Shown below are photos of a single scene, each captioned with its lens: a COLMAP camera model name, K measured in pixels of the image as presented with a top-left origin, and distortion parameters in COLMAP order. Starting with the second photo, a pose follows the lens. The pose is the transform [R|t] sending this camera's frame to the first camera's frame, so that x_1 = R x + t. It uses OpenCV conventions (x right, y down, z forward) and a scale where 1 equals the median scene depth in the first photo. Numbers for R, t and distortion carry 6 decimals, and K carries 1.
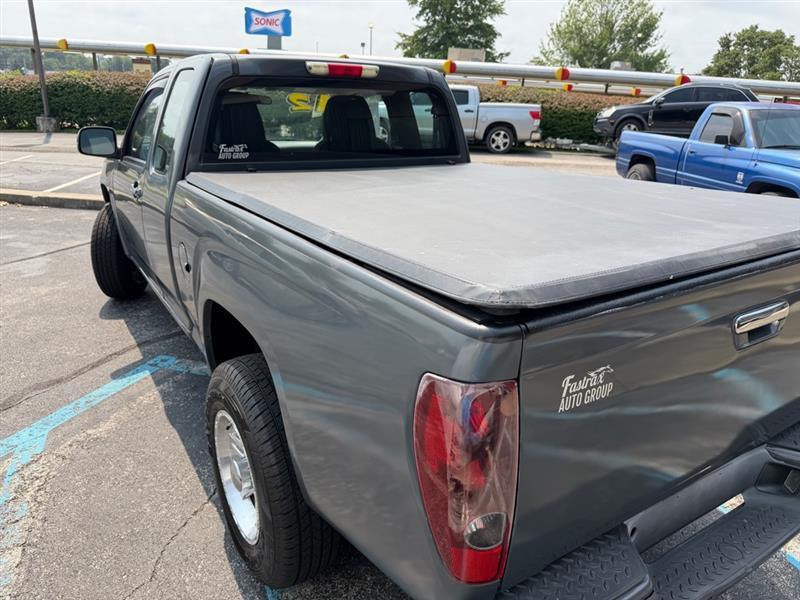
lens RADIAL K [[574.4, 0, 399.5], [0, 574.4, 301.5], [0, 0, 1]] dist [0.048286, -0.067144]
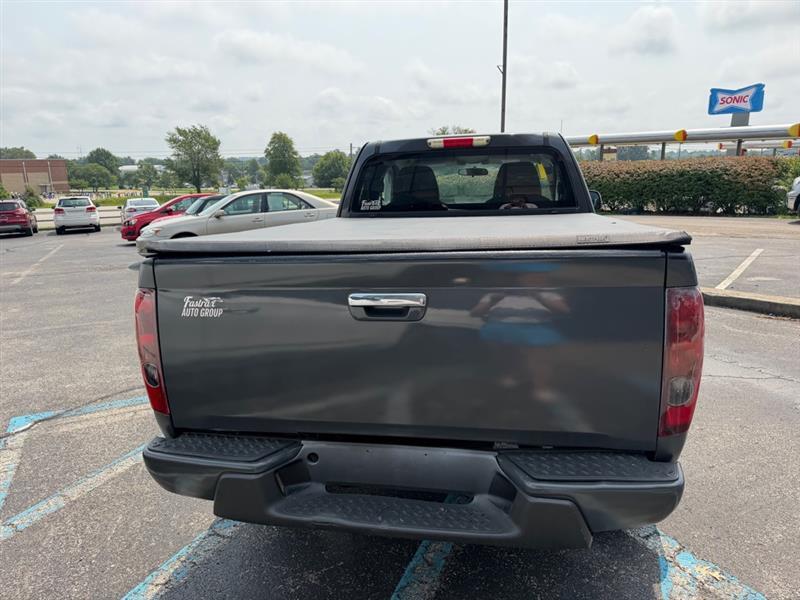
lens RADIAL K [[574.4, 0, 394.1], [0, 574.4, 286.2], [0, 0, 1]] dist [0.048286, -0.067144]
pose [[0.716102, 0.076425, -0.693799, 0.765959], [-0.188264, 0.978297, -0.086551, 0.051868], [0.672127, 0.192597, 0.714948, 0.057066]]
